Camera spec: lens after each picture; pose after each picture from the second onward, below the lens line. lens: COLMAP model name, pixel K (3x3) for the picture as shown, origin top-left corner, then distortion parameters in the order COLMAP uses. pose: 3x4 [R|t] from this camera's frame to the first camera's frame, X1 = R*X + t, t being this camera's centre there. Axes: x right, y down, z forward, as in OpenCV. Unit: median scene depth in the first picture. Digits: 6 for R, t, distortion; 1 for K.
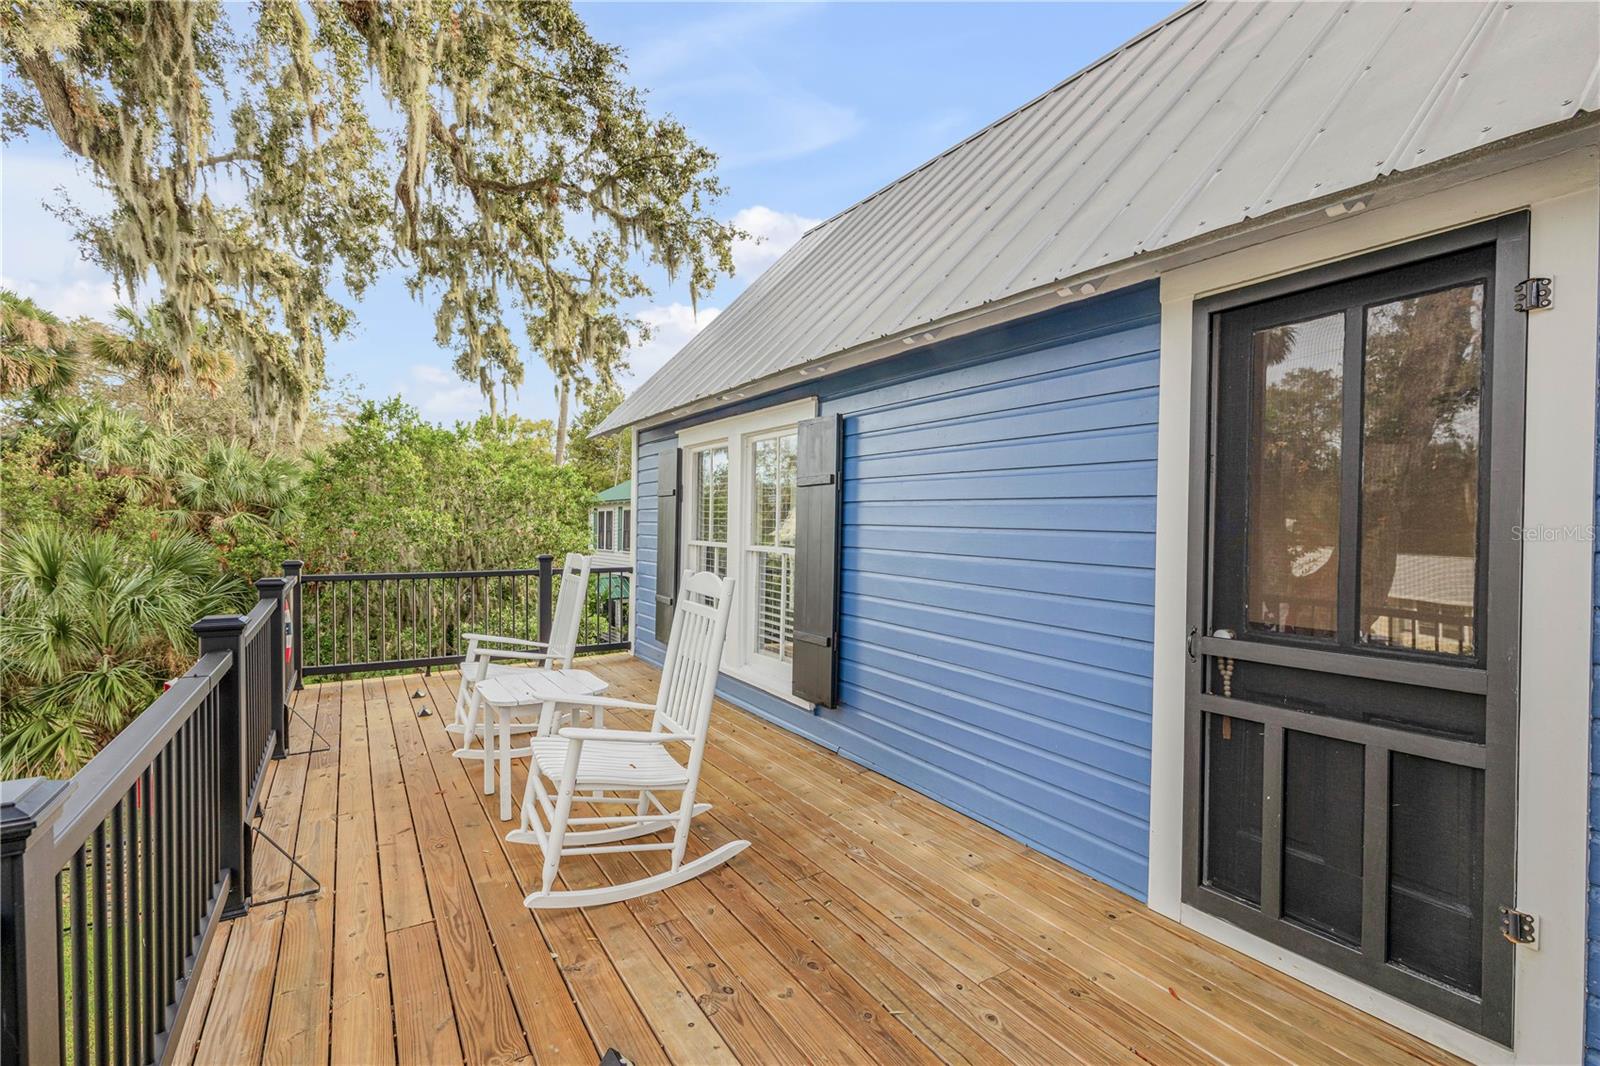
lens RADIAL K [[722.1, 0, 799.6], [0, 722.1, 530.2], [0, 0, 1]] dist [0.003592, -0.000750]
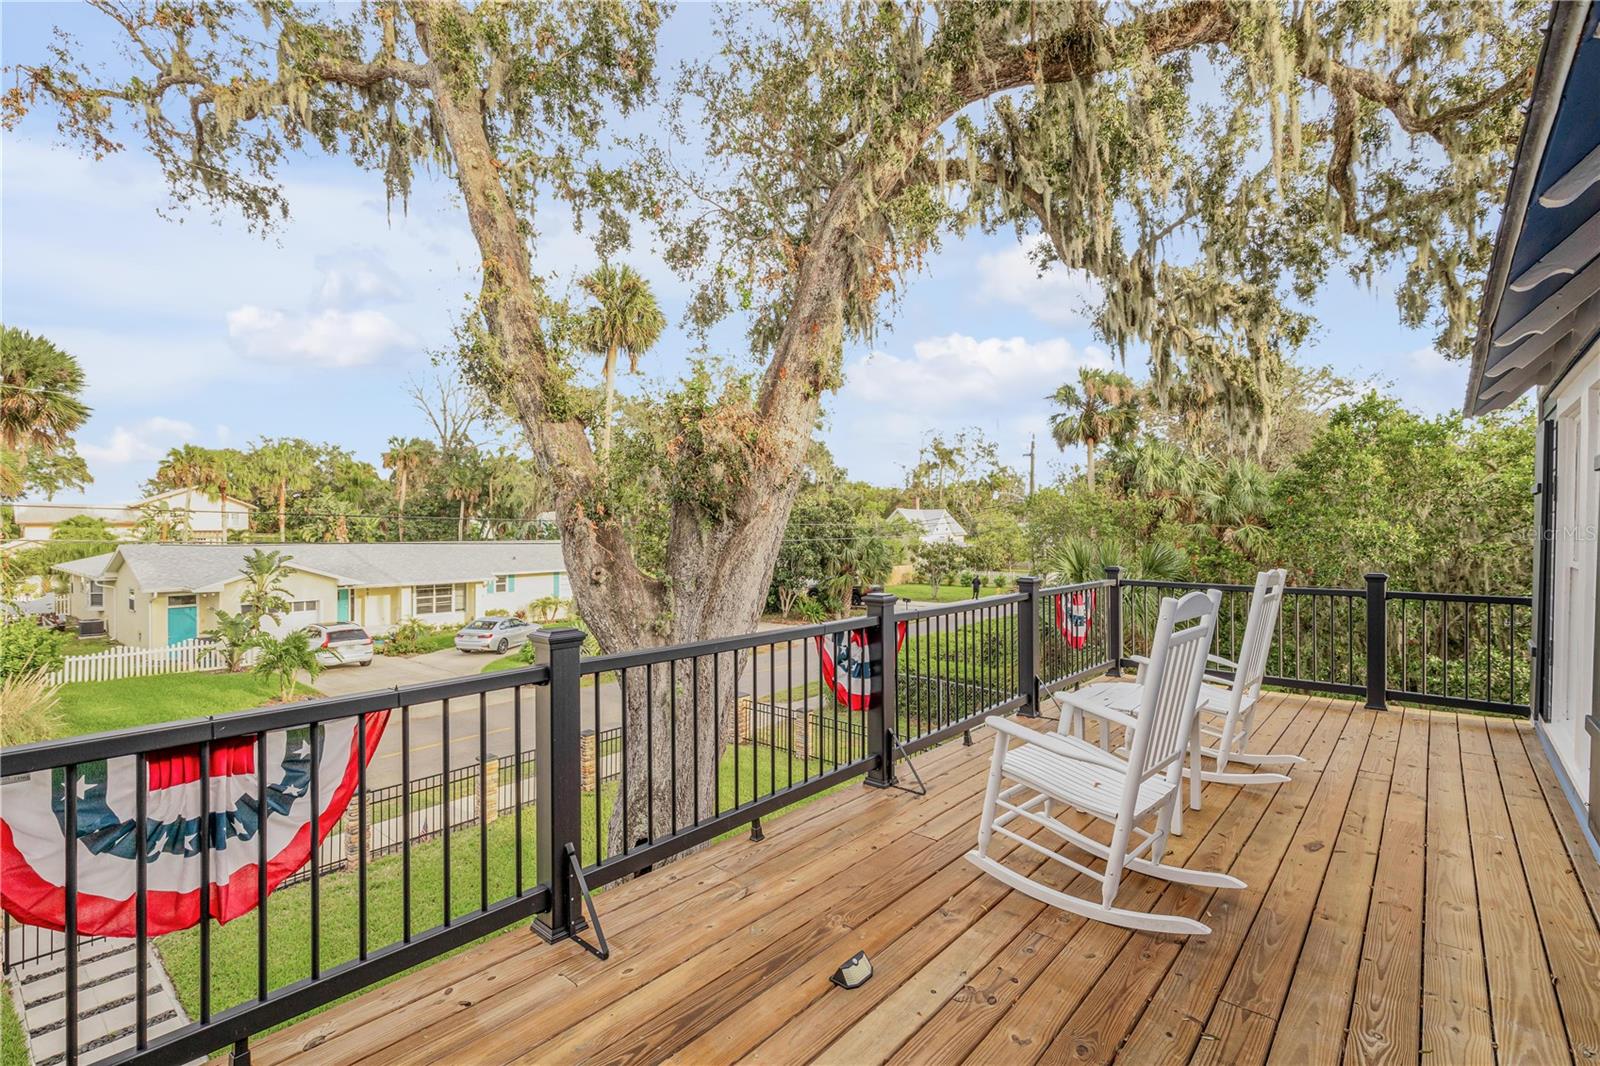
lens RADIAL K [[722.1, 0, 798.7], [0, 722.1, 533.5], [0, 0, 1]] dist [0.003592, -0.000750]
pose [[0.287514, -0.002838, -0.957772, 0.123490], [-0.008177, 0.999952, -0.005417, -0.000683], [0.957742, 0.009389, 0.287477, 0.070372]]
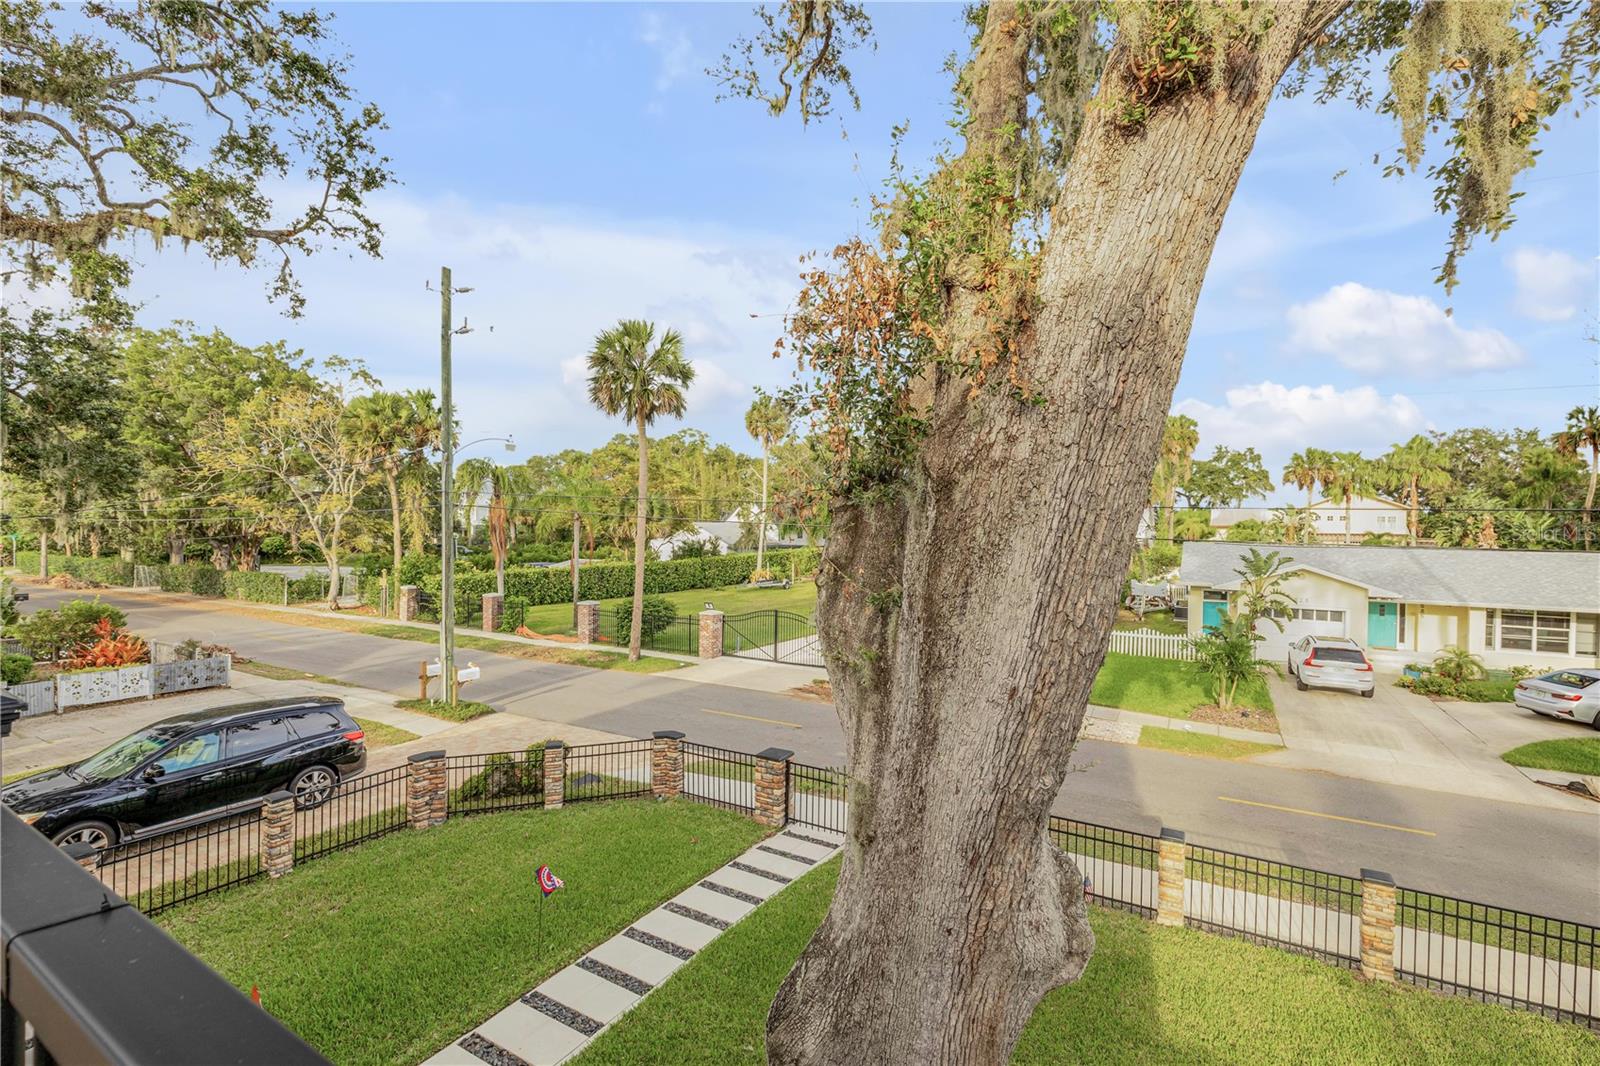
lens RADIAL K [[722.1, 0, 794.9], [0, 722.1, 533.4], [0, 0, 1]] dist [0.003592, -0.000750]
pose [[-0.899764, -0.015836, -0.436089, -0.267838], [-0.025131, 0.999563, 0.015554, 0.003293], [0.435652, 0.024954, -0.899769, 0.402017]]
